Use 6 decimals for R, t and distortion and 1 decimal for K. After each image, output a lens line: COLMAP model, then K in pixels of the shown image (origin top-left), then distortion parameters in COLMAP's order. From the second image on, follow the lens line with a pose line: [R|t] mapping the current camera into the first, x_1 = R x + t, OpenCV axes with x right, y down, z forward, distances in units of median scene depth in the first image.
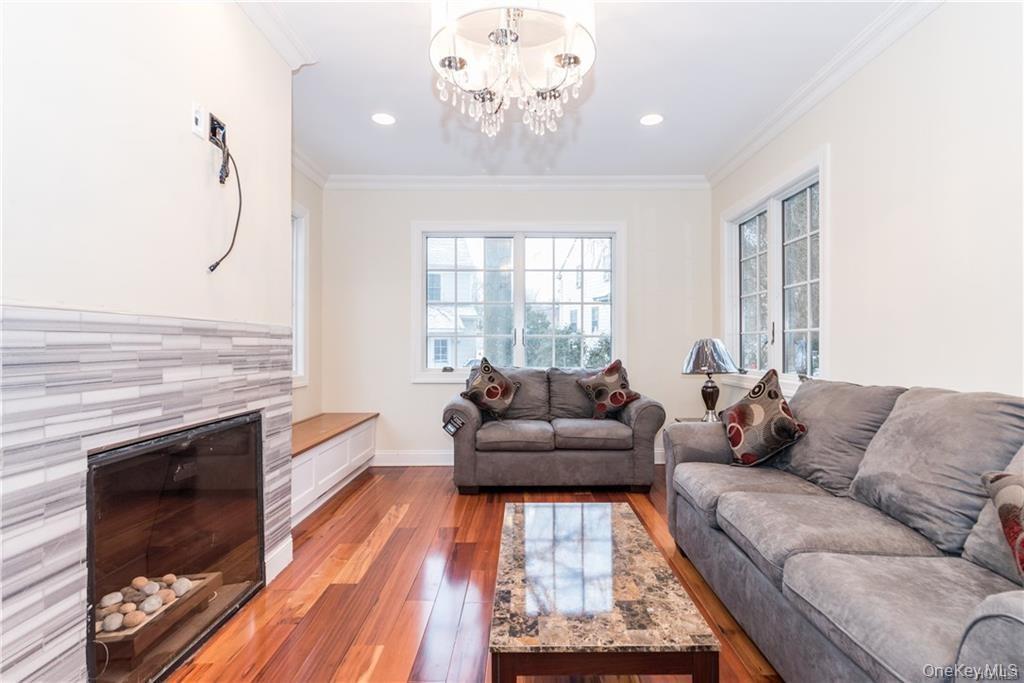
lens RADIAL K [[519.1, 0, 512.0], [0, 519.1, 341.5], [0, 0, 1]] dist [0.000008, -0.000528]
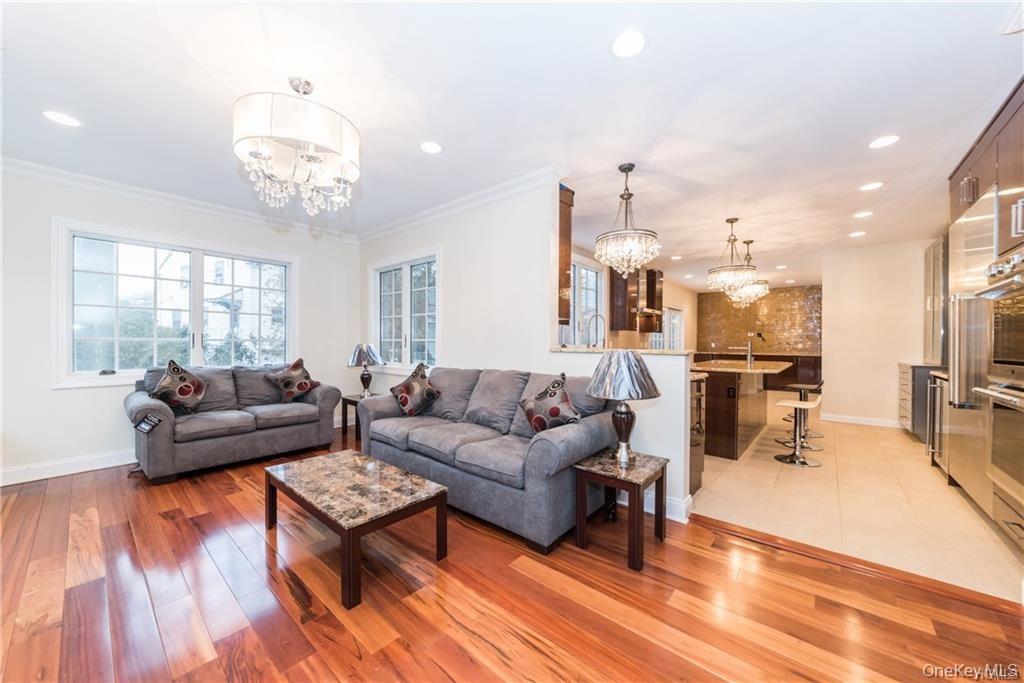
lens RADIAL K [[376.0, 0, 511.9], [0, 376.0, 338.0], [0, 0, 1]] dist [-0.011805, 0.000038]
pose [[0.651927, 0.011469, 0.758195, -0.213193], [-0.009343, 0.999931, -0.007093, -0.020282], [-0.758224, -0.002459, 0.651990, -0.090270]]
